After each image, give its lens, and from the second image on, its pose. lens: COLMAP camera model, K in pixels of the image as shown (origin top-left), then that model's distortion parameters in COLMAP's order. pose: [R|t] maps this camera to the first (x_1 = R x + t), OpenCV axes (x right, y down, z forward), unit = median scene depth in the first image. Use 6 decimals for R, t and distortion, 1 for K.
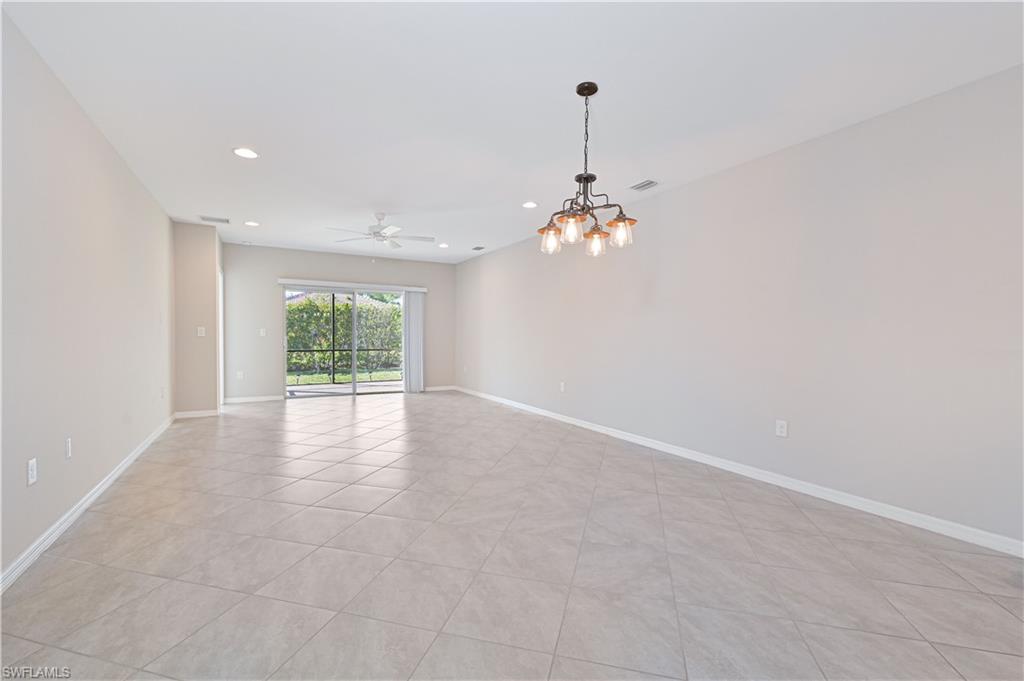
lens RADIAL K [[446.6, 0, 512.0], [0, 446.6, 340.5], [0, 0, 1]] dist [0.000106, 0.000033]
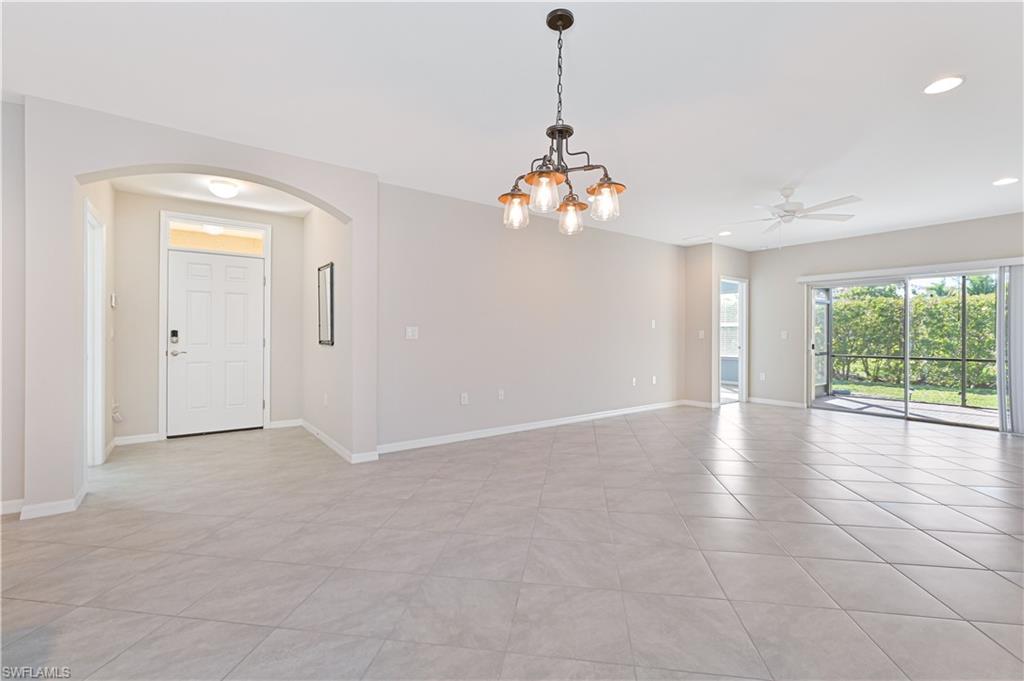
lens RADIAL K [[441.3, 0, 512.0], [0, 441.3, 340.5], [0, 0, 1]] dist [0.007113, 0.000121]
pose [[0.111198, 0.004739, -0.993787, 0.533702], [-0.013954, 0.999897, 0.003206, -0.001890], [0.993700, 0.013511, 0.111252, 0.486481]]
